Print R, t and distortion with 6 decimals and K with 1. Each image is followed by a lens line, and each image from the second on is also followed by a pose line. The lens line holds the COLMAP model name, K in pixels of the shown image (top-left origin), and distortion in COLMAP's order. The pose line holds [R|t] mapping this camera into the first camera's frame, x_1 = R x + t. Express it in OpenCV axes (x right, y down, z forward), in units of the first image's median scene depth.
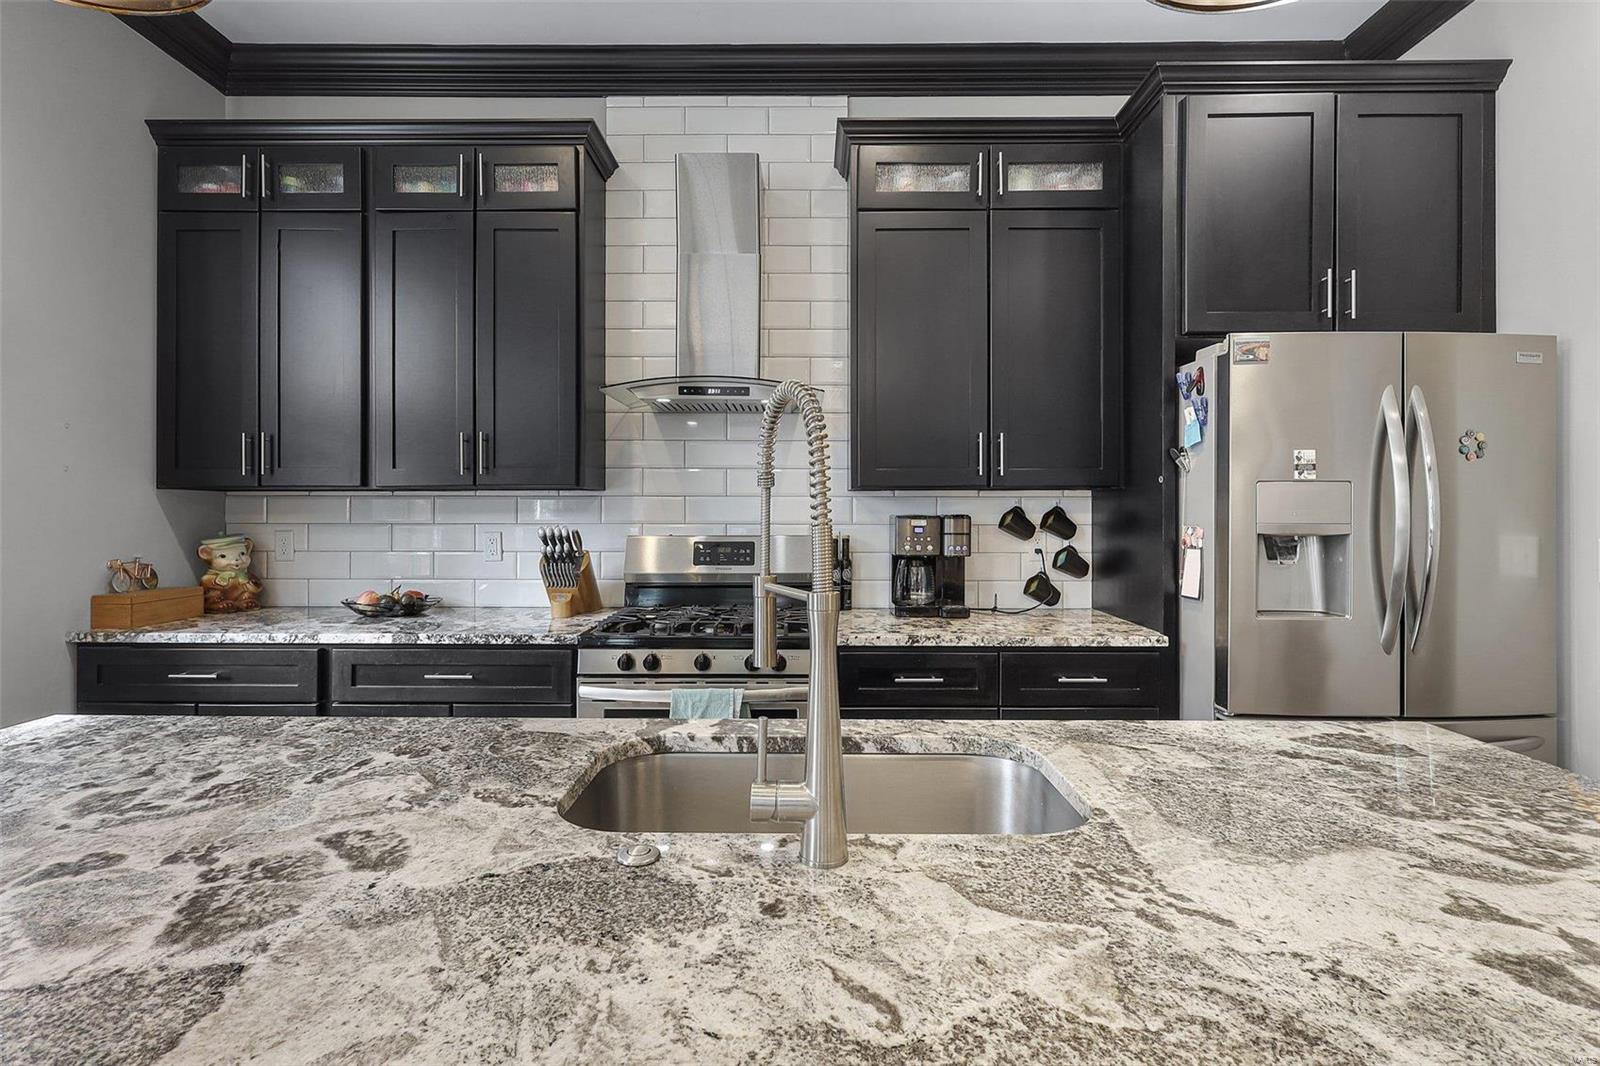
lens RADIAL K [[761.5, 0, 798.0], [0, 761.5, 511.2], [0, 0, 1]] dist [0.001892, 0.000690]
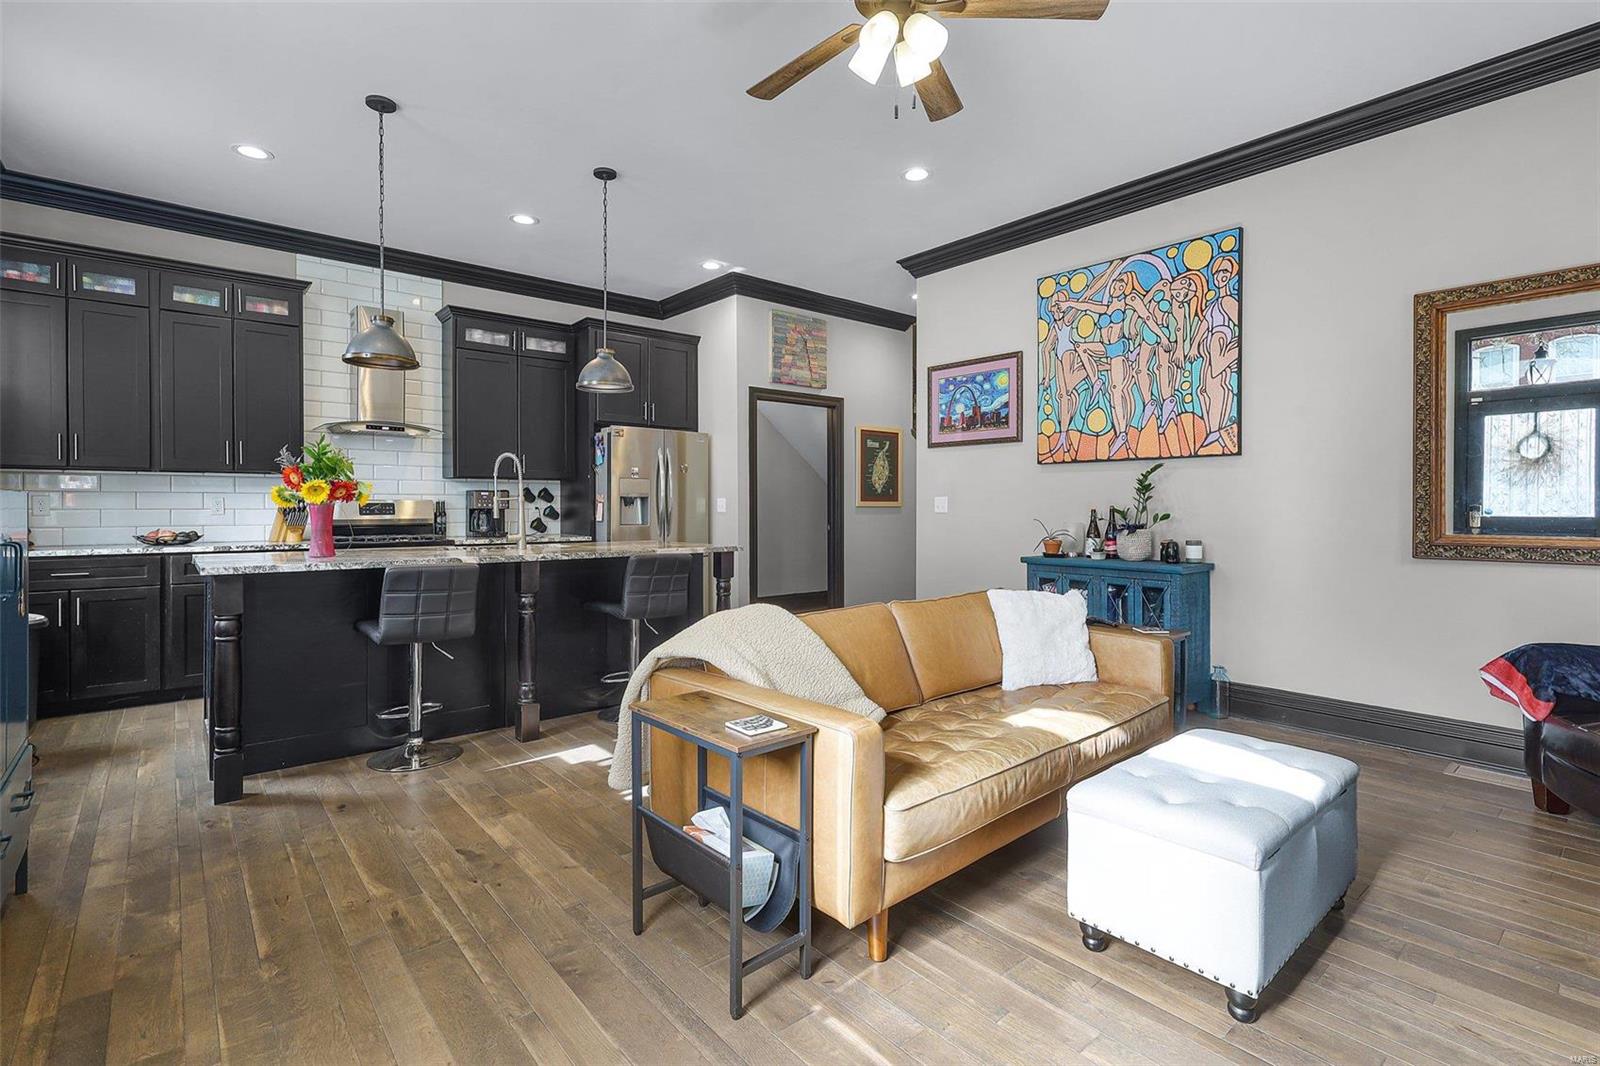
lens RADIAL K [[746.2, 0, 796.5], [0, 746.2, 518.6], [0, 0, 1]] dist [0.002089, 0.000422]
pose [[0.759271, -0.010575, 0.650689, -0.543942], [-0.000281, 0.999863, 0.016577, 0.049746], [-0.650775, -0.012769, 0.759163, -1.179271]]
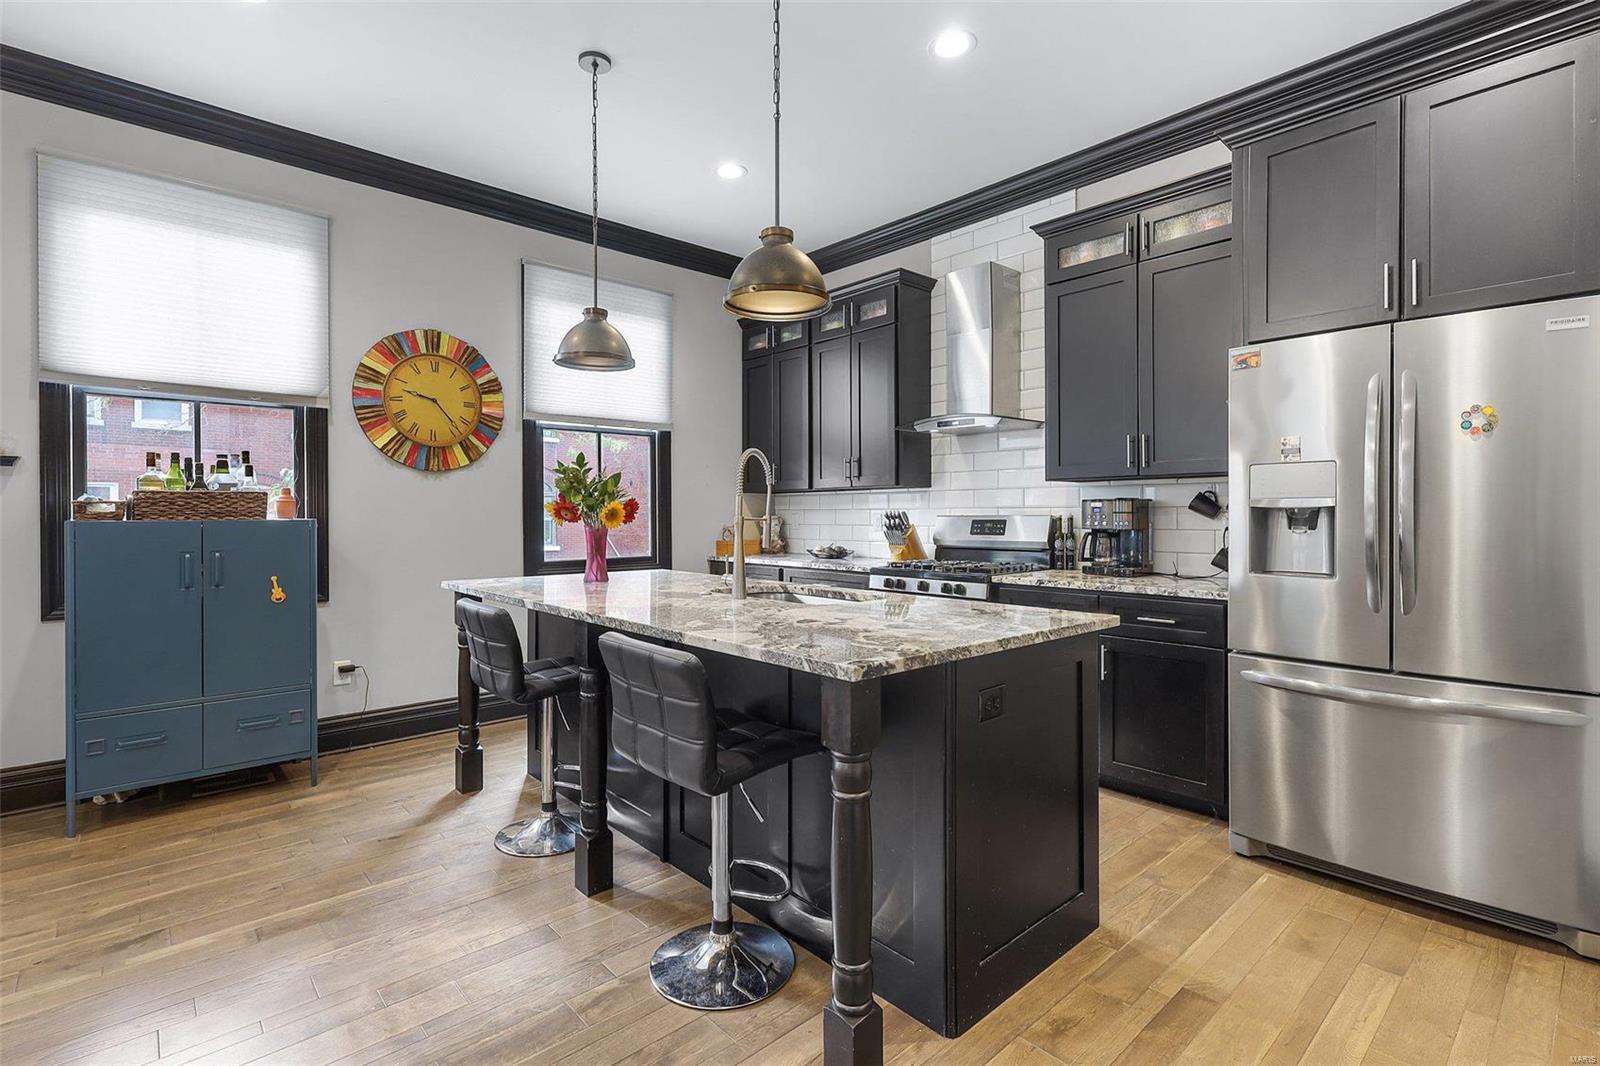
lens RADIAL K [[746.2, 0, 796.5], [0, 746.2, 518.6], [0, 0, 1]] dist [0.002089, 0.000422]
pose [[0.678403, 0.001995, -0.734687, 0.751290], [0.003681, 0.999975, 0.006115, 0.029063], [0.734681, -0.006852, 0.678378, -0.281317]]
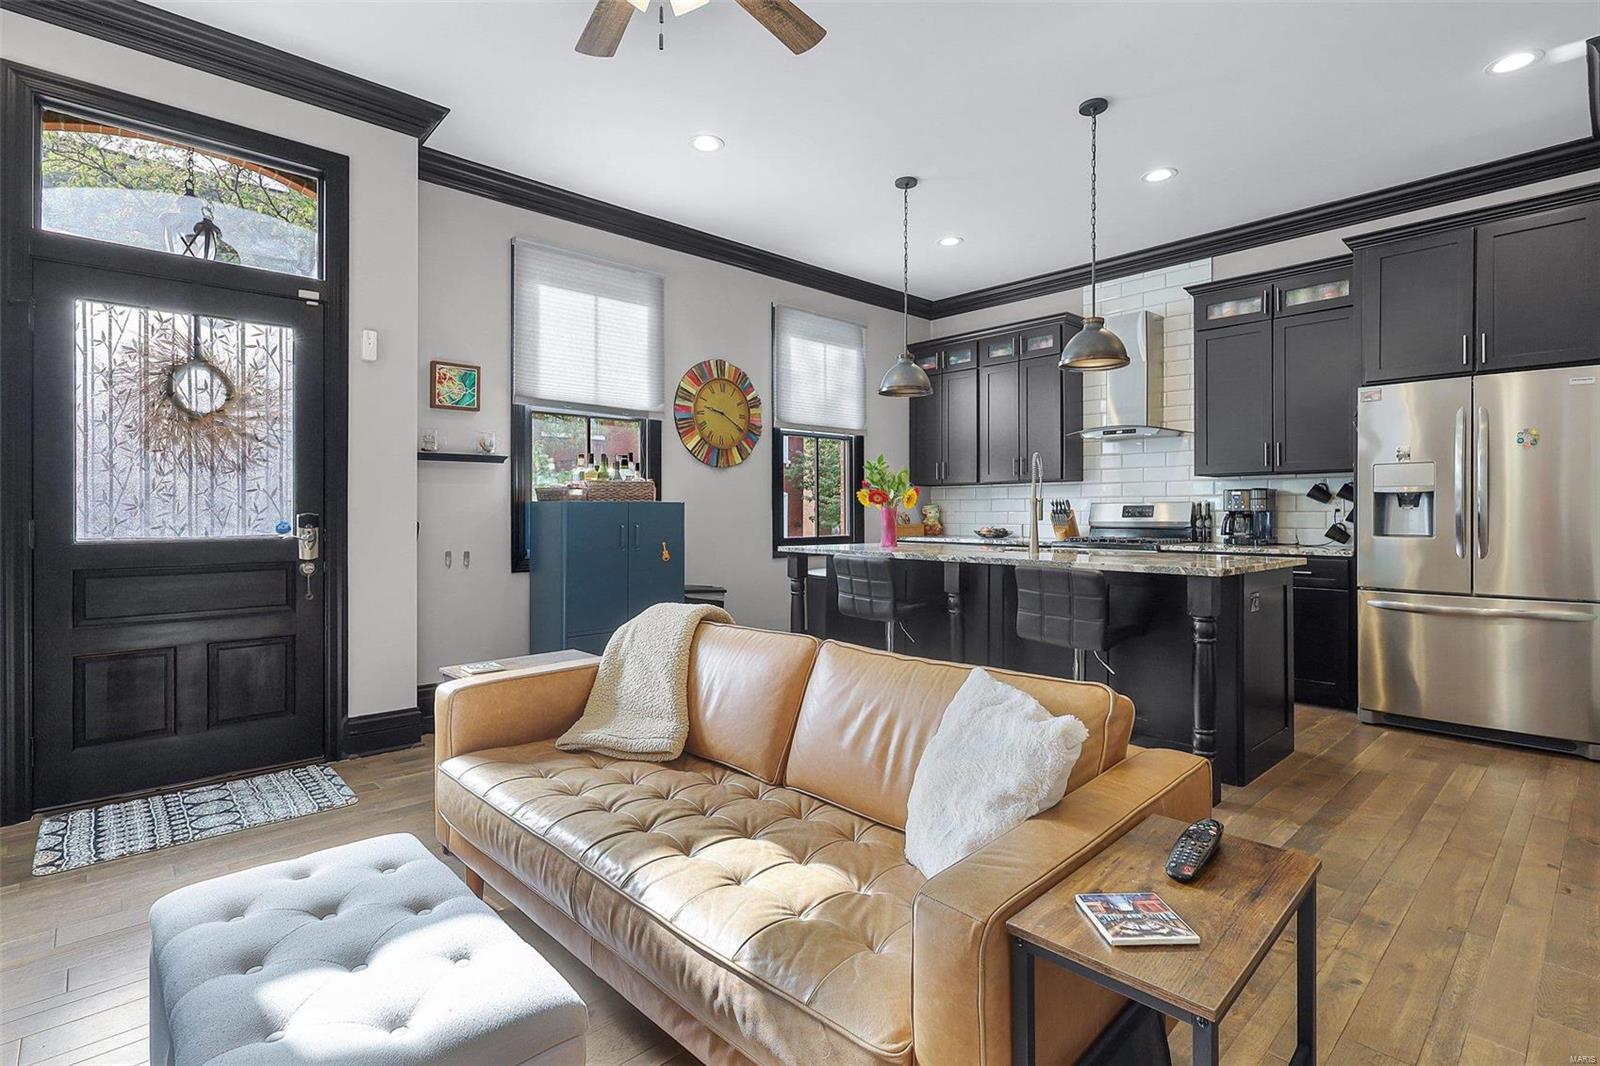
lens RADIAL K [[761.5, 0, 798.0], [0, 761.5, 511.2], [0, 0, 1]] dist [0.001892, 0.000690]
pose [[0.685962, -0.002060, -0.727635, 0.754374], [0.001553, 0.999998, -0.001368, 0.058169], [0.727636, -0.000192, 0.685964, -1.013719]]
